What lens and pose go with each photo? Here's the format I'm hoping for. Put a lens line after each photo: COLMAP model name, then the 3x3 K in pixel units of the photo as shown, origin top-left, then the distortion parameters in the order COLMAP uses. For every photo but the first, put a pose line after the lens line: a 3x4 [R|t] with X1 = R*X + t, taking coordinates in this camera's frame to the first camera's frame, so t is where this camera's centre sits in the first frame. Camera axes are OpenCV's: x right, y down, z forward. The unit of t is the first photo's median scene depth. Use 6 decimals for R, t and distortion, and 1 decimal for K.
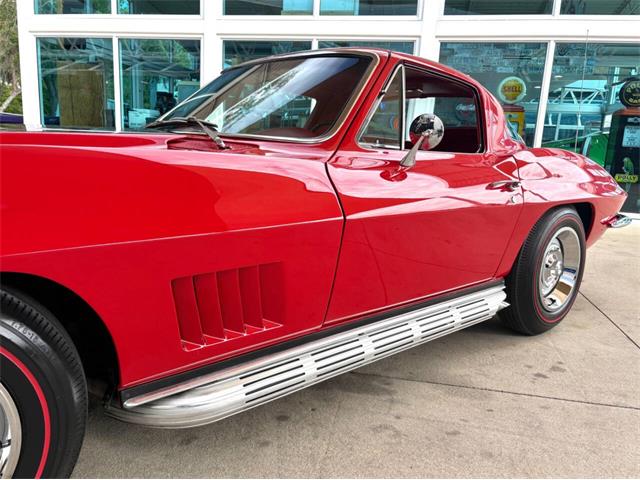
lens RADIAL K [[503.7, 0, 320.0], [0, 503.7, 240.0], [0, 0, 1]] dist [0.011918, -0.005521]
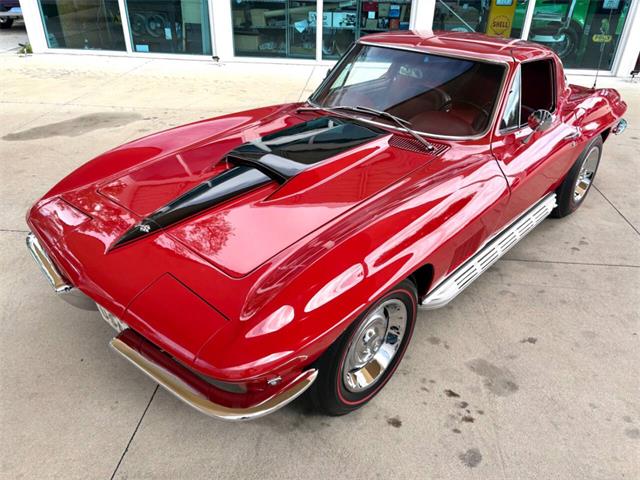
lens RADIAL K [[492.4, 0, 320.0], [0, 492.4, 240.0], [0, 0, 1]] dist [0.025435, 0.001142]
pose [[0.992718, -0.081883, 0.088356, -0.449042], [0.047299, 0.939506, 0.339250, -0.293193], [-0.110790, -0.332601, 0.936537, -0.358233]]
